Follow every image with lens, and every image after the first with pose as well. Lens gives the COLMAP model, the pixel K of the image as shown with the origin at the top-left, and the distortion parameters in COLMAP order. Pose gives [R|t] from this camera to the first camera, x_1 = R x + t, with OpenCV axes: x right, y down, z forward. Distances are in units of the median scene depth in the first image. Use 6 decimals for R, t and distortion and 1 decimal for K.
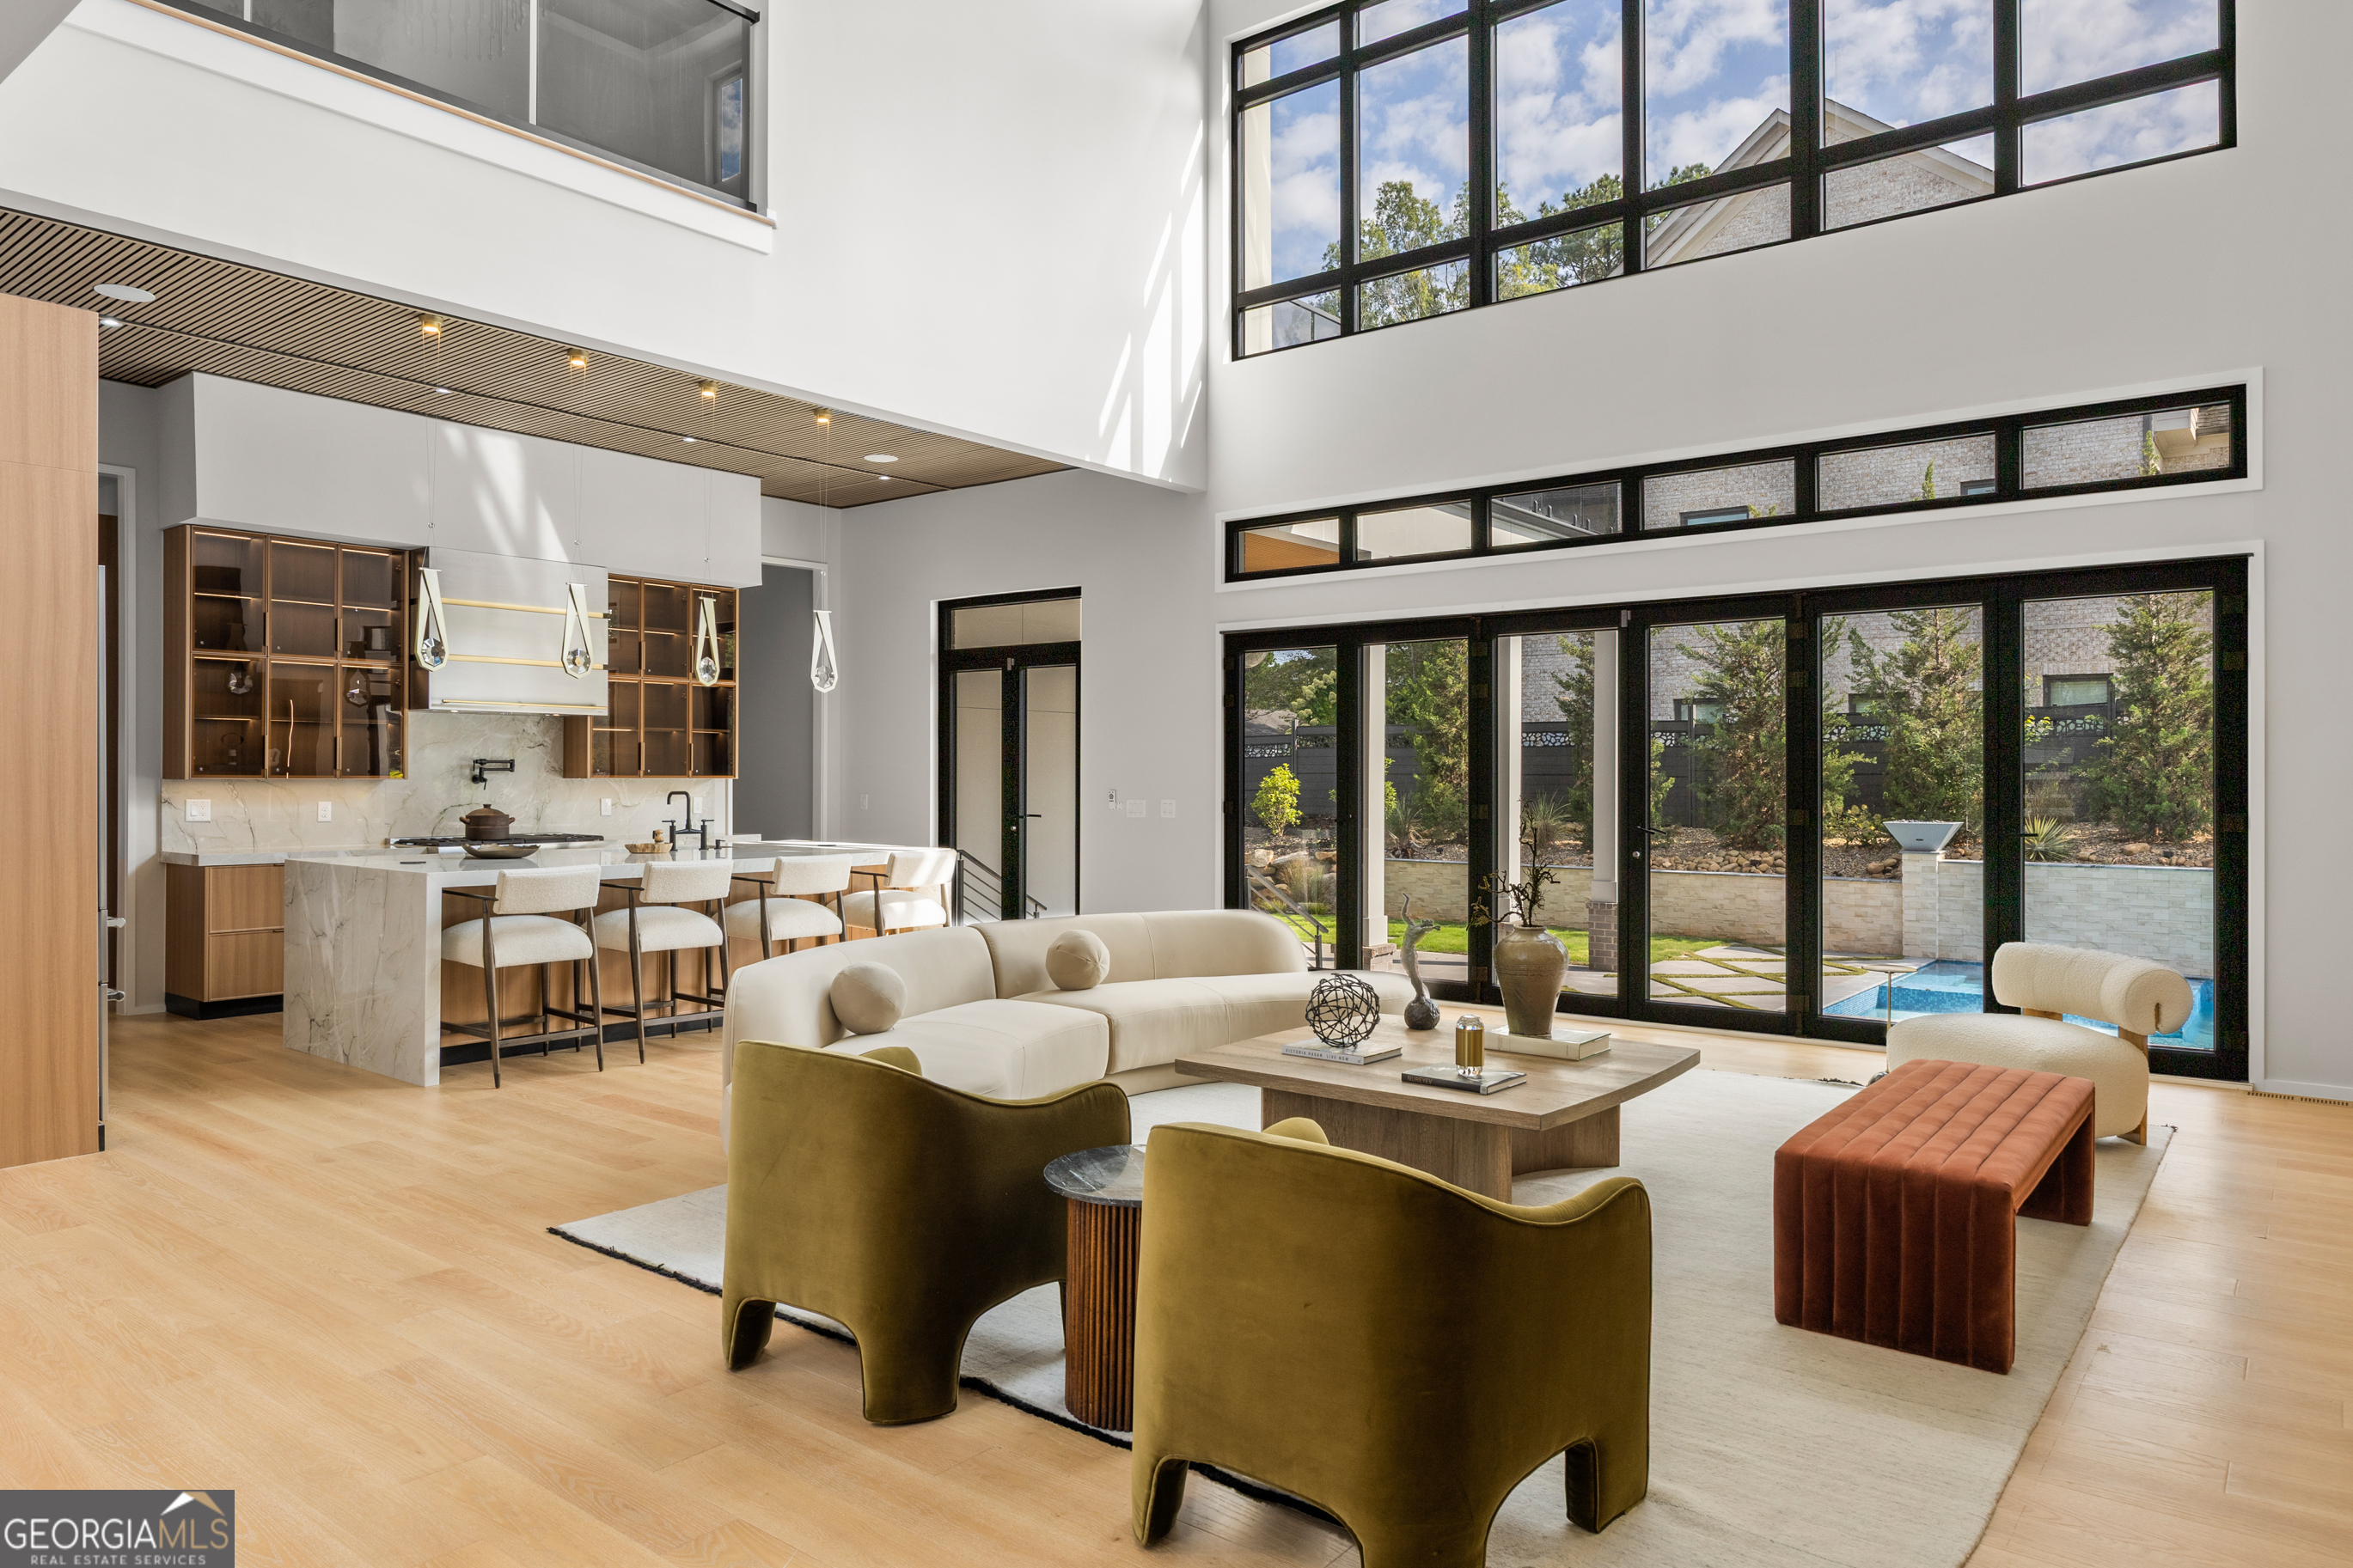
lens RADIAL K [[1484.6, 0, 1170.4], [0, 1484.6, 777.9], [0, 0, 1]] dist [-0.003772, 0.002279]
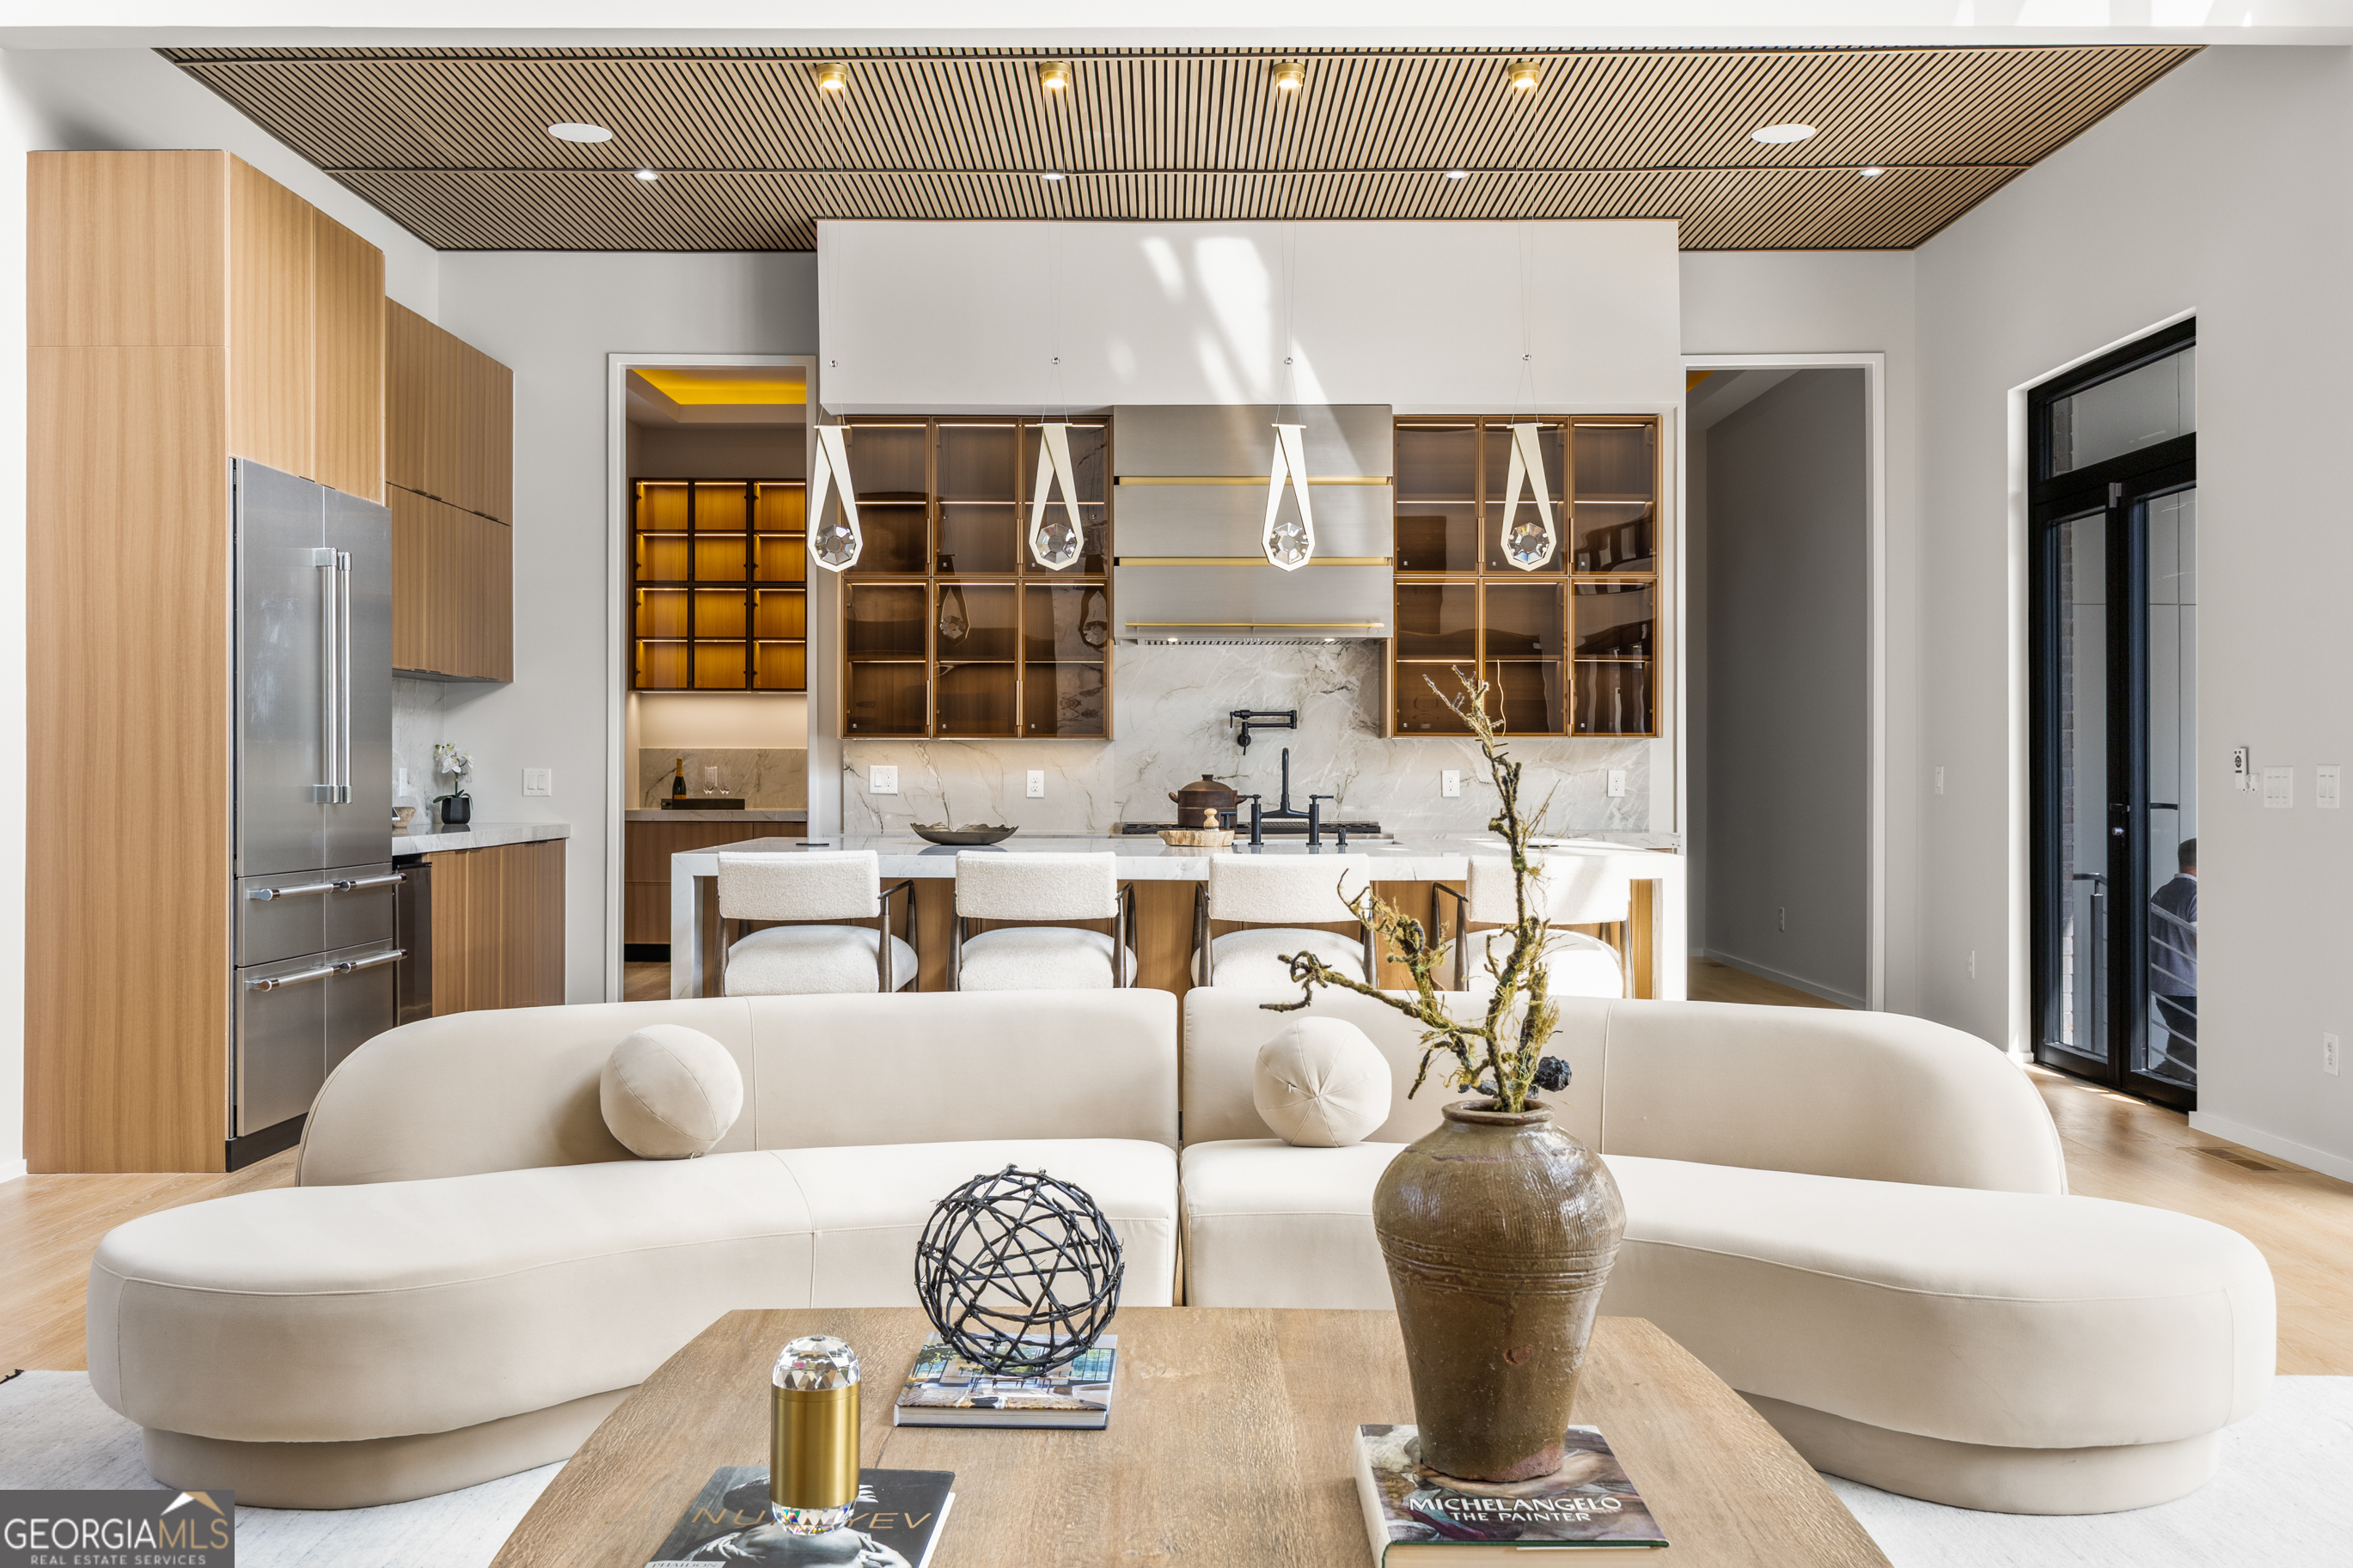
lens RADIAL K [[2141.0, 0, 1154.6], [0, 2141.0, 765.5], [0, 0, 1]] dist [-0.008114, 0.000000]
pose [[0.620446, -0.004833, -0.784235, 0.325070], [0.000730, 0.999984, -0.005585, 0.021098], [0.784249, 0.002892, 0.620439, 0.415329]]
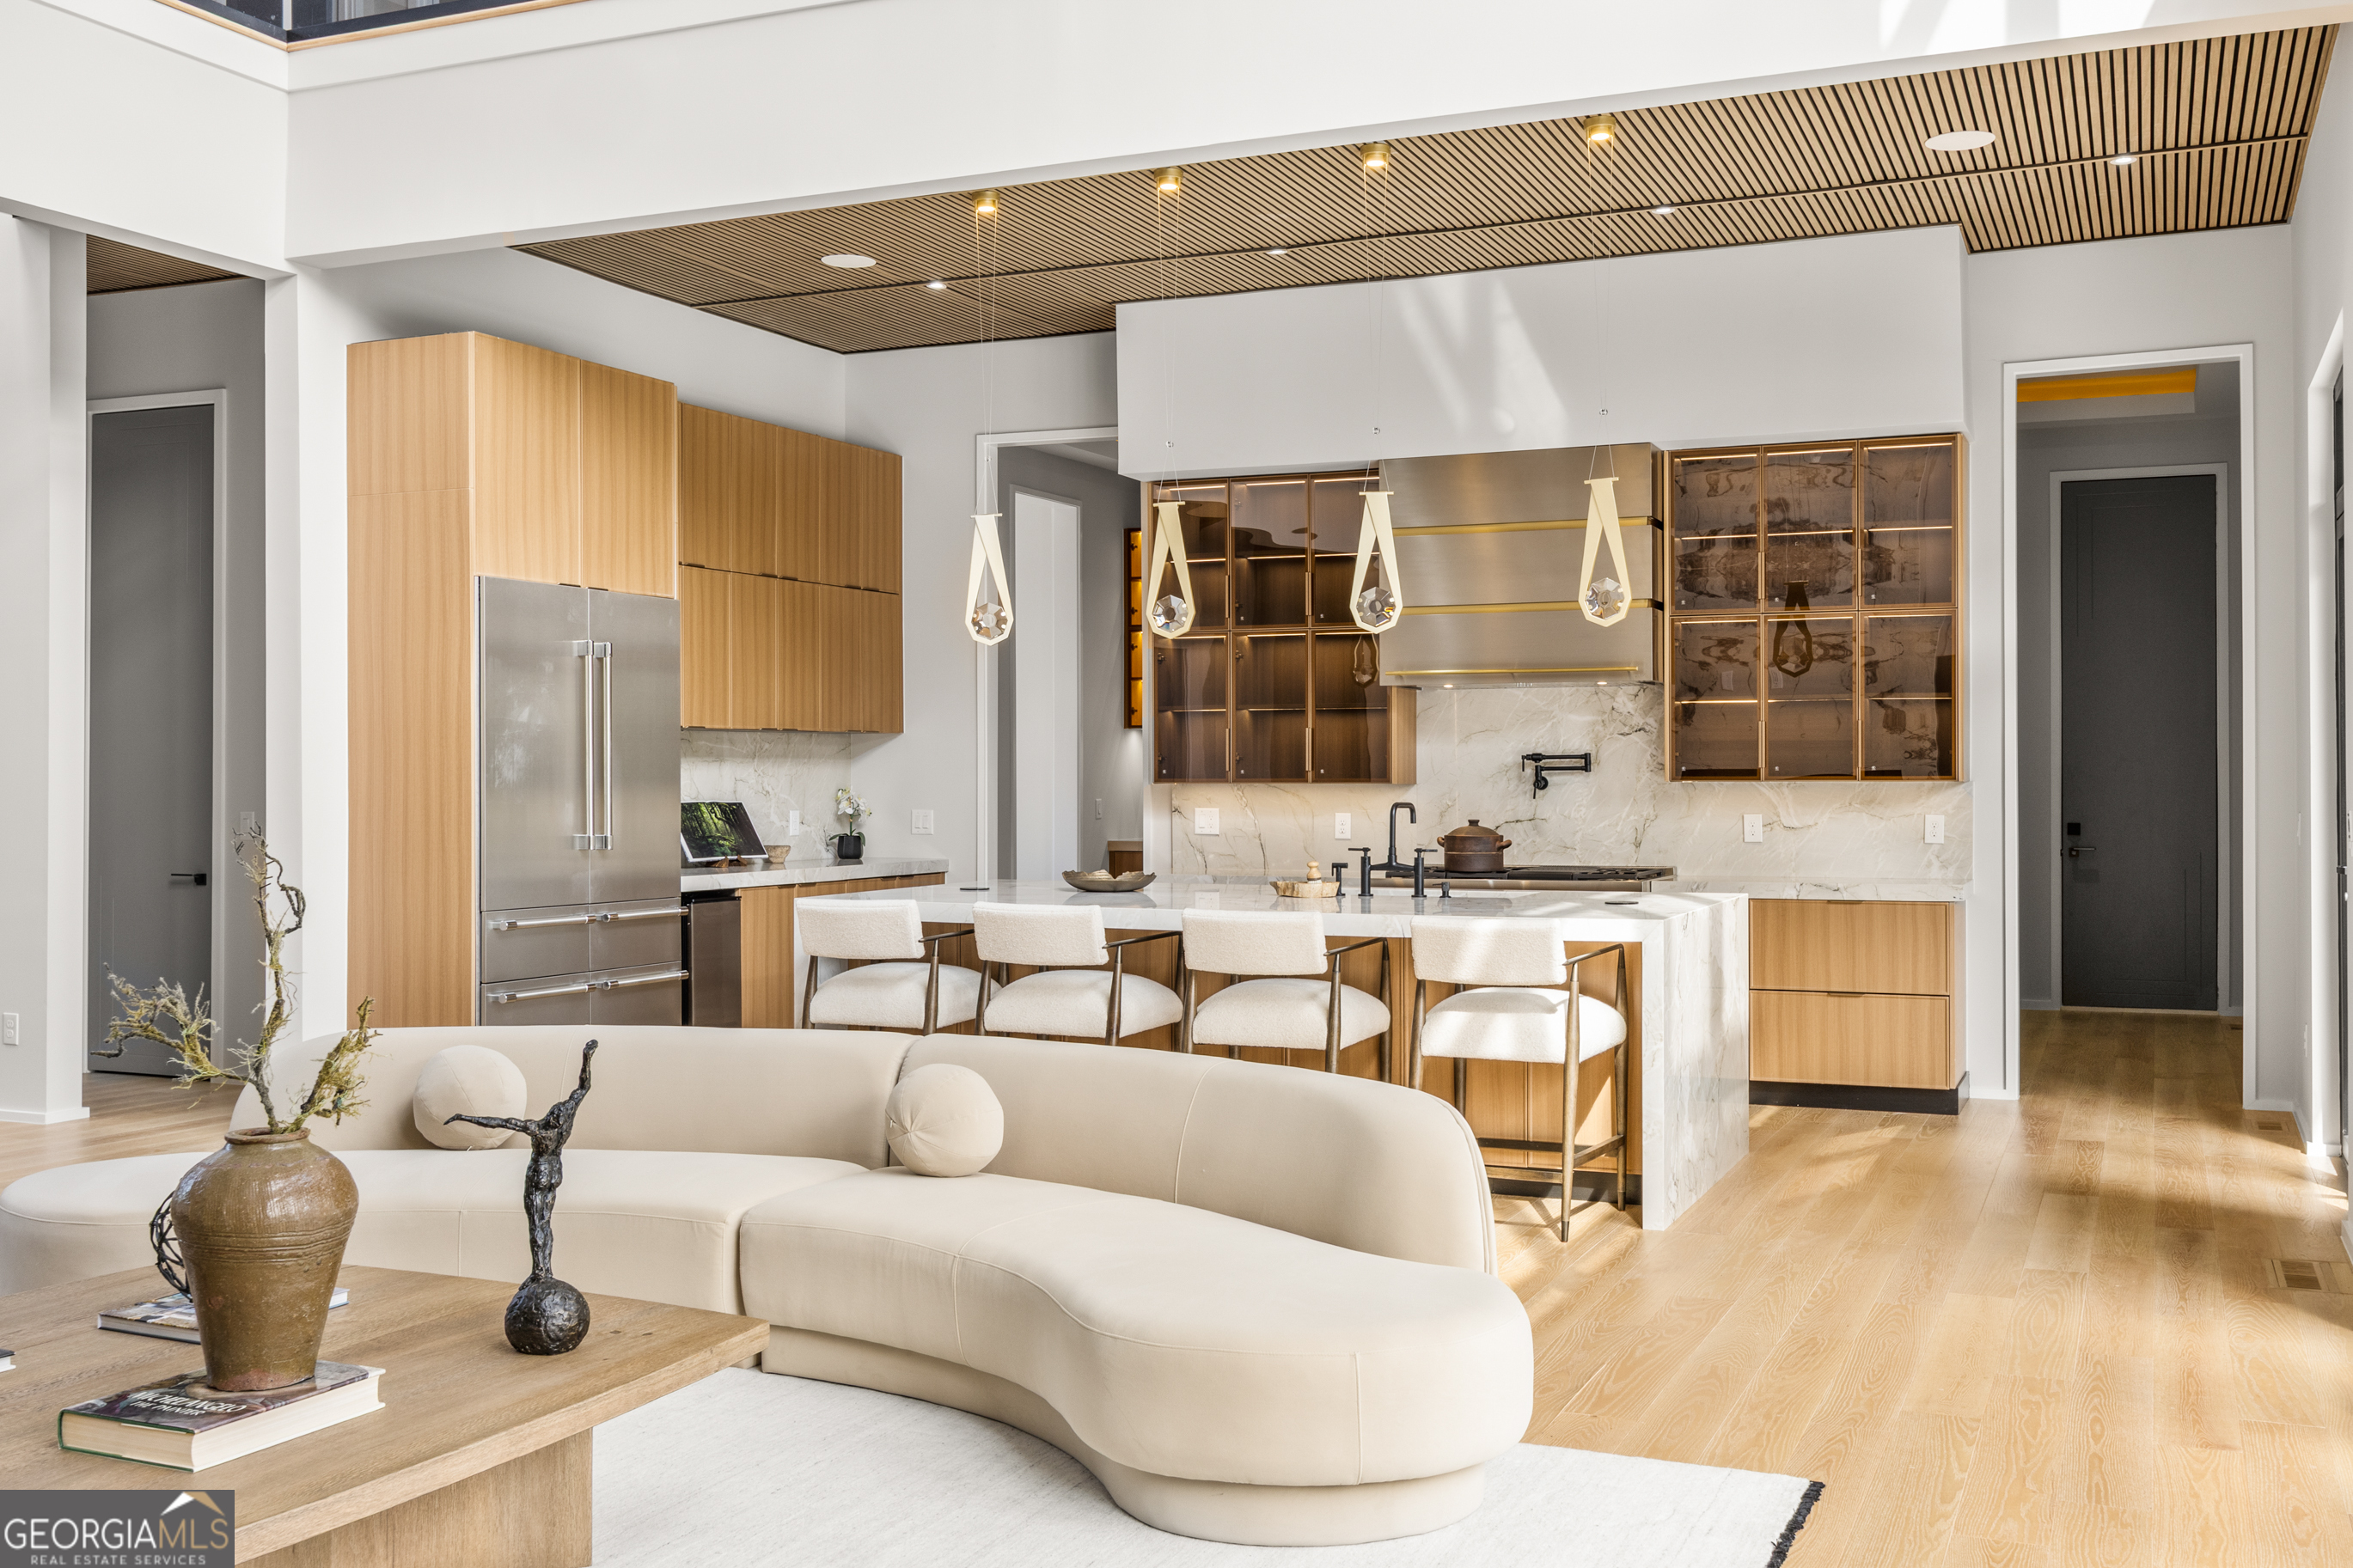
lens RADIAL K [[2245.0, 0, 1160.3], [0, 2245.0, 772.7], [0, 0, 1]] dist [-0.010157, 0.000000]
pose [[0.256445, -0.005782, -0.966542, 0.561446], [0.002450, 0.999983, -0.005331, 0.001423], [0.966556, -0.001001, 0.256455, 0.660337]]
